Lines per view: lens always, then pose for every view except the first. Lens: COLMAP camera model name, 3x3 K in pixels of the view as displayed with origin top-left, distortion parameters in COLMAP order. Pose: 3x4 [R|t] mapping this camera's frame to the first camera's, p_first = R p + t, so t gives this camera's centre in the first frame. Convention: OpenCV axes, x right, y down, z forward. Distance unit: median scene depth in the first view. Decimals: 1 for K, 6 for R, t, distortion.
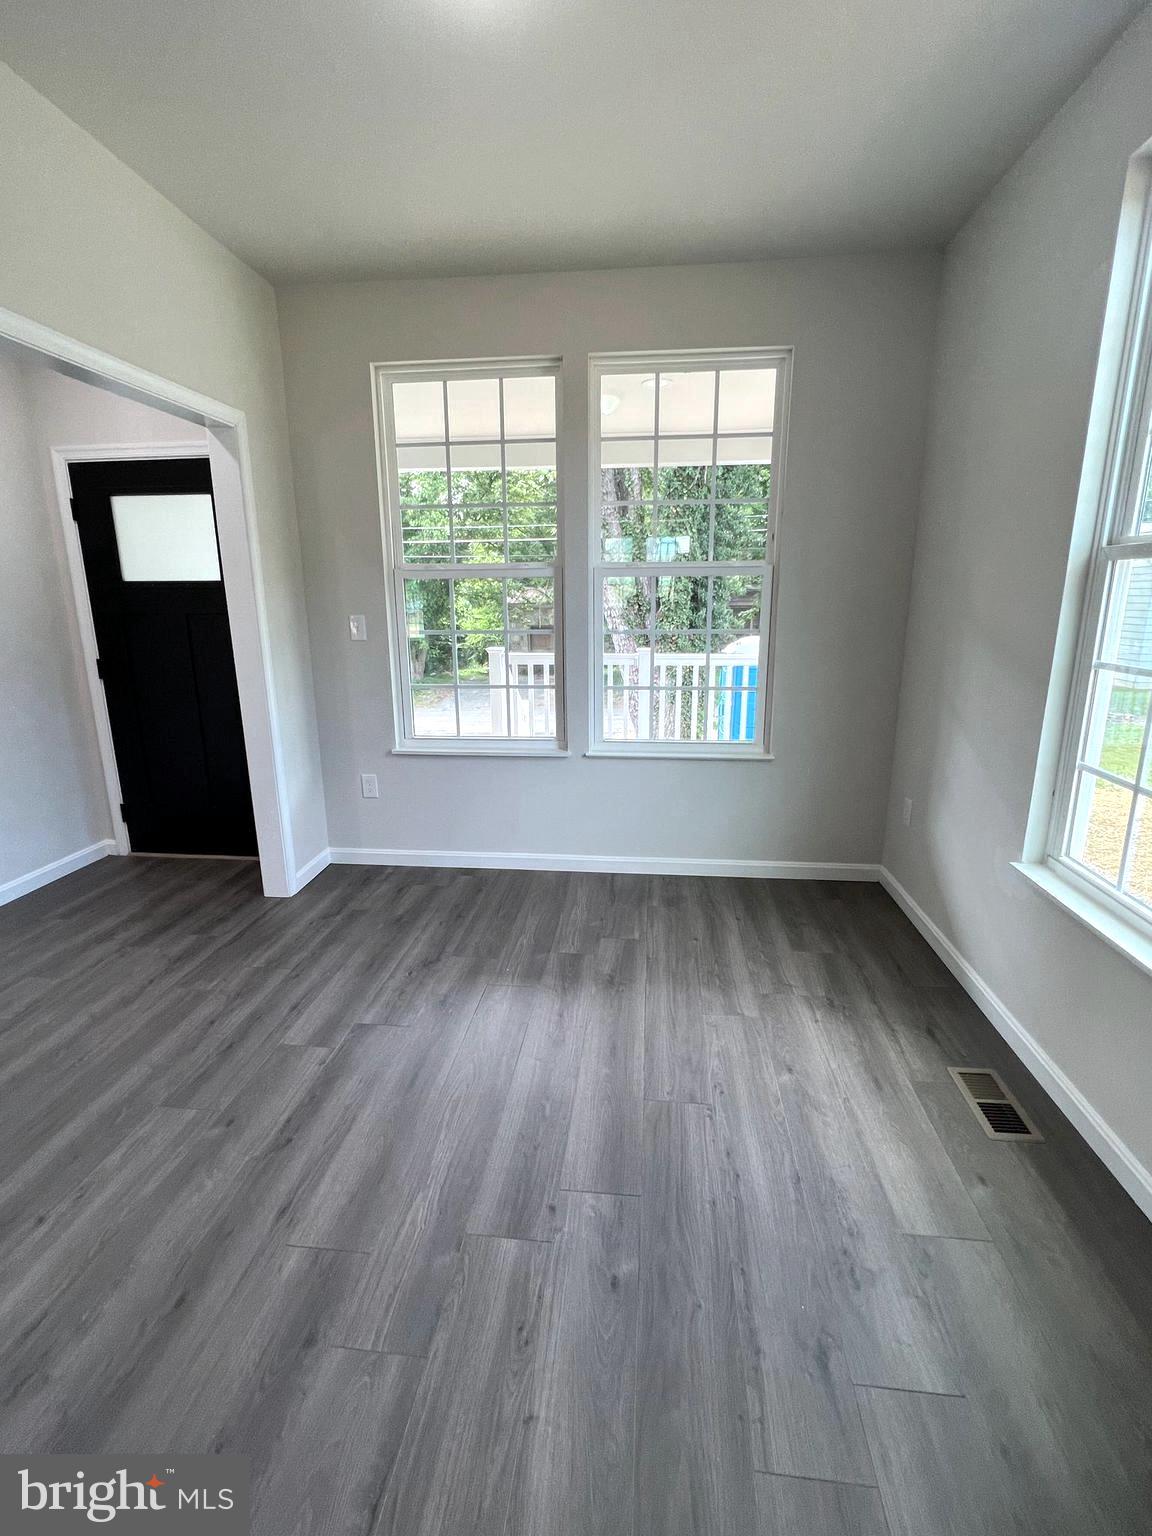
lens RADIAL K [[695.1, 0, 576.0], [0, 695.1, 768.0], [0, 0, 1]] dist [0.000756, -0.000300]
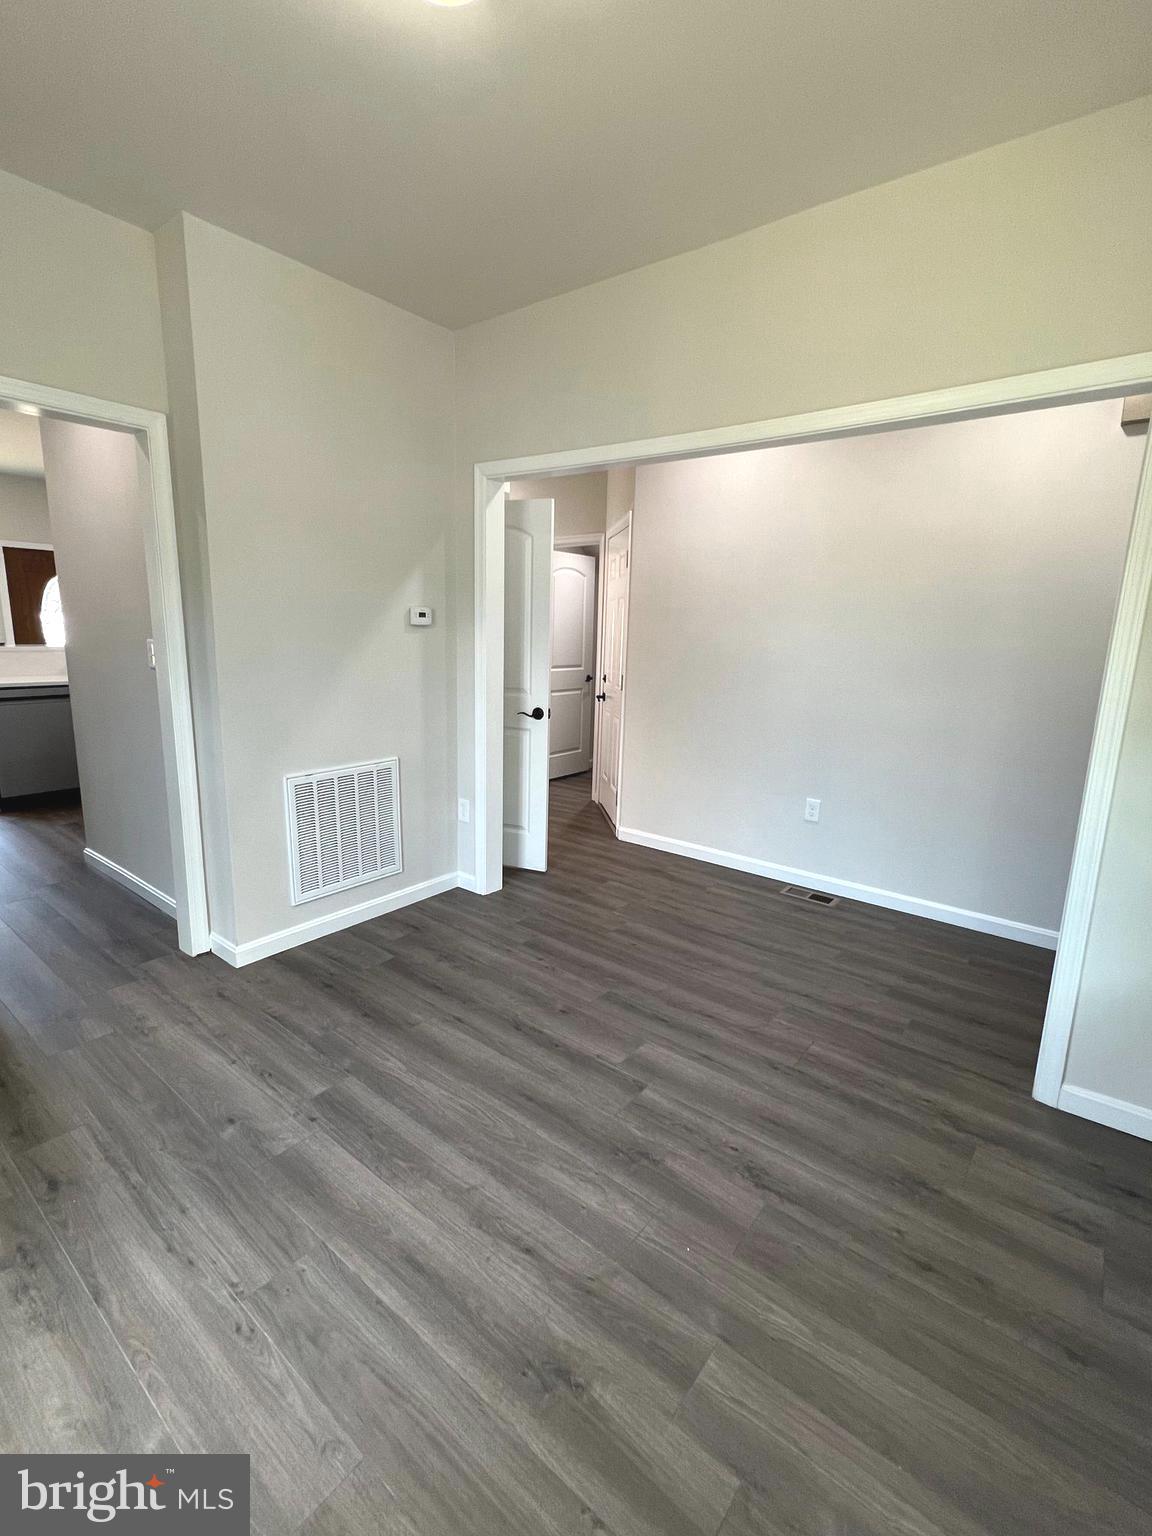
lens RADIAL K [[695.1, 0, 576.0], [0, 695.1, 768.0], [0, 0, 1]] dist [0.000756, -0.000300]
pose [[-0.534929, 0.161256, -0.829366, 0.532208], [-0.222974, 0.919874, 0.322669, -0.368258], [0.814944, 0.357532, -0.456111, 1.432028]]
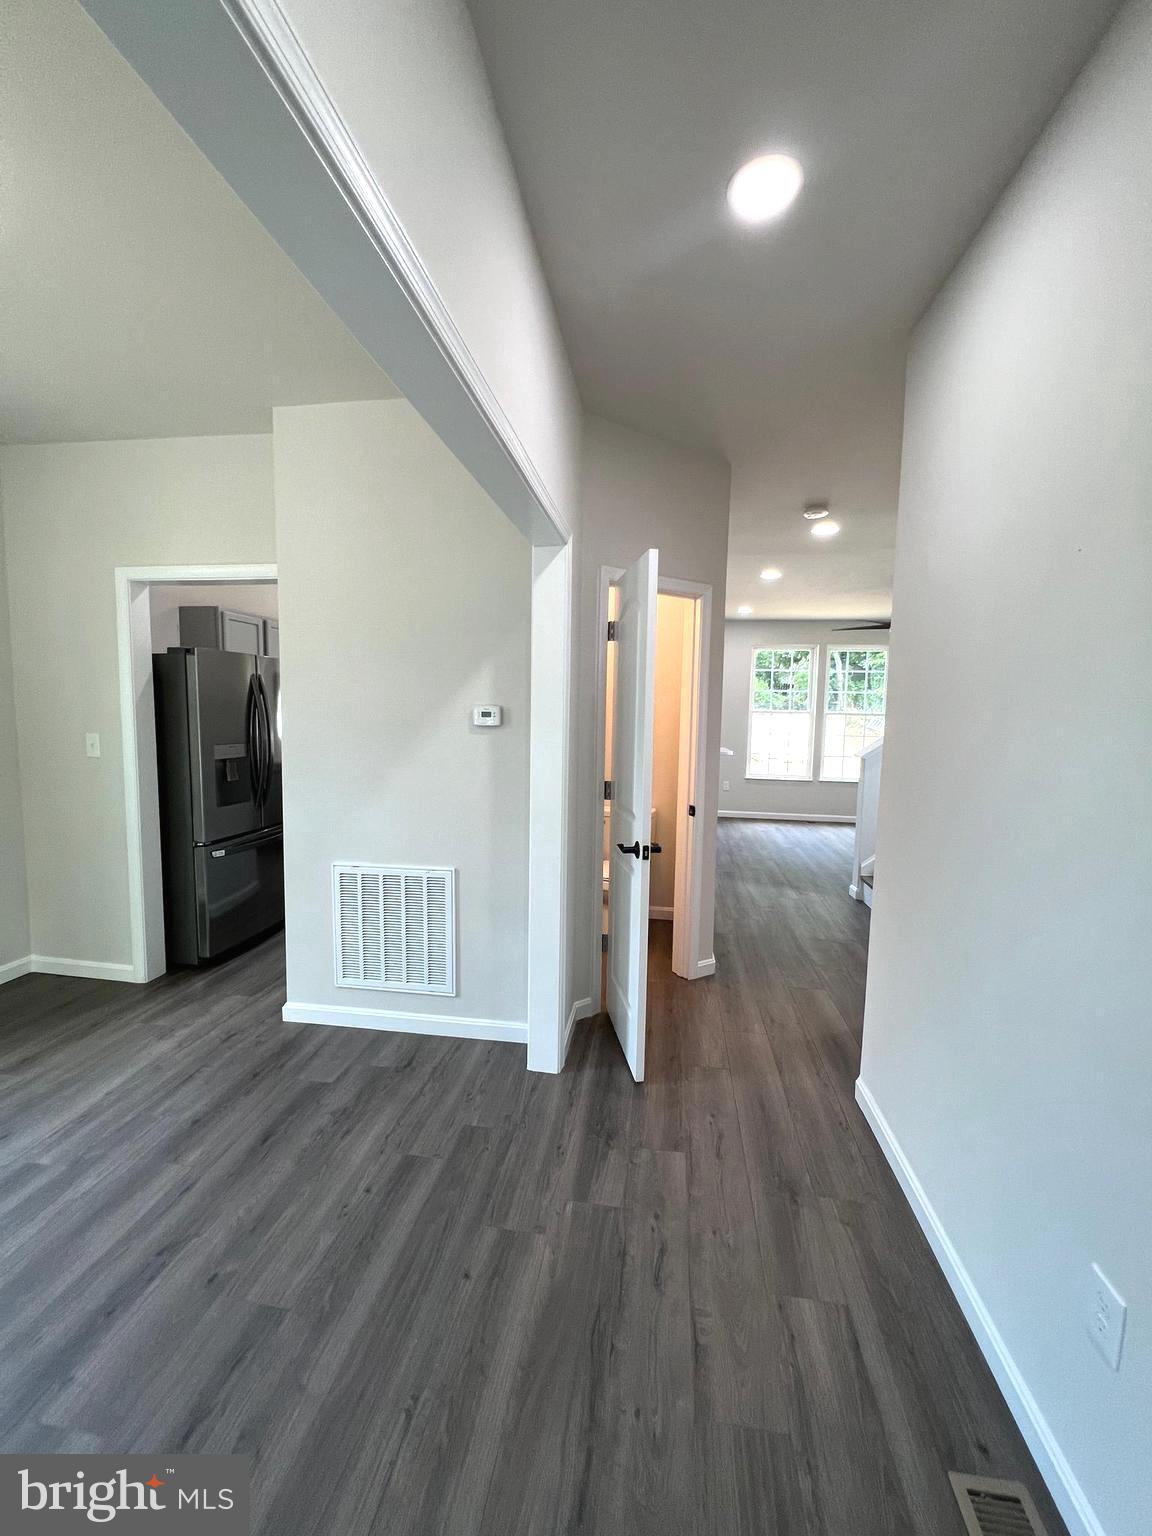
lens RADIAL K [[614.3, 0, 576.0], [0, 614.3, 768.0], [0, 0, 1]] dist [0.000089, 0.000042]
pose [[-0.999112, -0.013851, 0.039783, -0.984643], [-0.000018, 0.944543, 0.328388, -0.405864], [-0.042125, 0.328096, -0.943705, 1.494953]]
